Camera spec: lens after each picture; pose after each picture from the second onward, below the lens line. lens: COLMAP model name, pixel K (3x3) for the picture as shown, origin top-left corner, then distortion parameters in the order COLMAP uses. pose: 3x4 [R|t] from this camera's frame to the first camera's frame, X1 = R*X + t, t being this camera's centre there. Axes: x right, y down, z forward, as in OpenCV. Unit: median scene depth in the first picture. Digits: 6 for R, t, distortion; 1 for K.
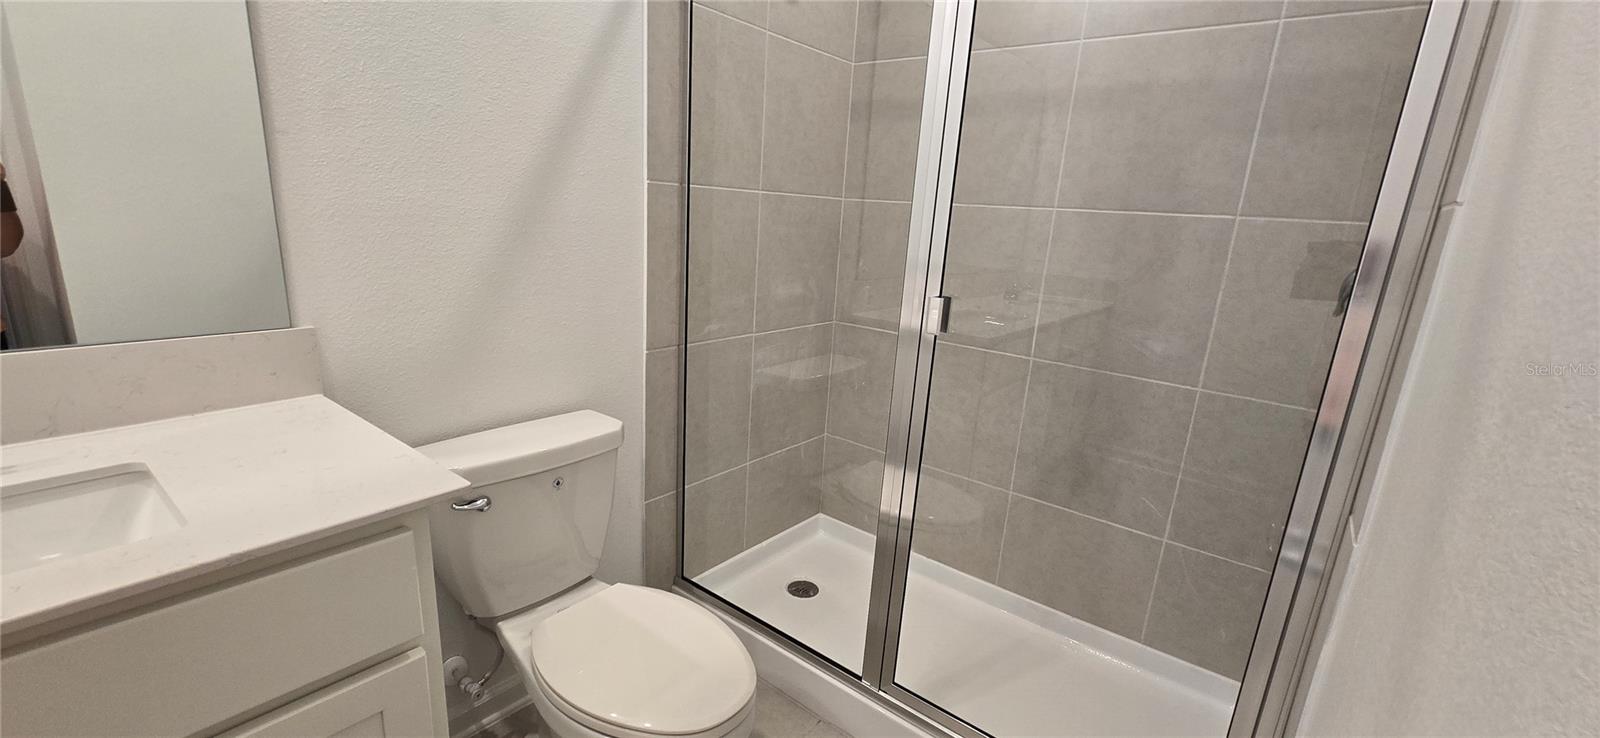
lens RADIAL K [[647.6, 0, 800.0], [0, 647.6, 369.0], [0, 0, 1]] dist [-0.011995, 0.000022]
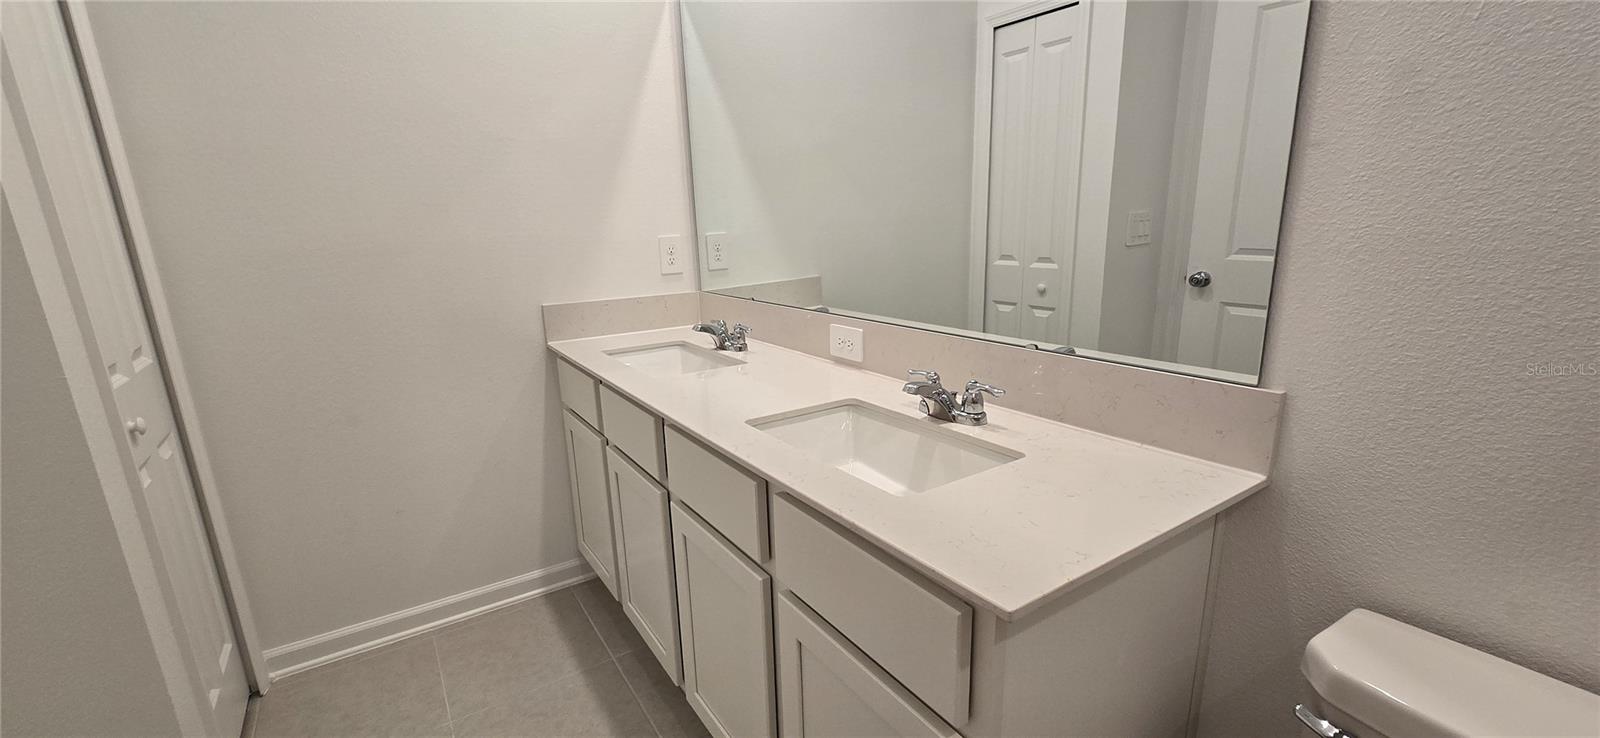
lens RADIAL K [[647.6, 0, 800.0], [0, 647.6, 369.0], [0, 0, 1]] dist [-0.011995, 0.000022]
pose [[-0.306973, 0.164466, -0.937400, 0.152785], [-0.224214, 0.944734, 0.239177, -0.157322], [0.924930, 0.283599, -0.253133, 0.691240]]
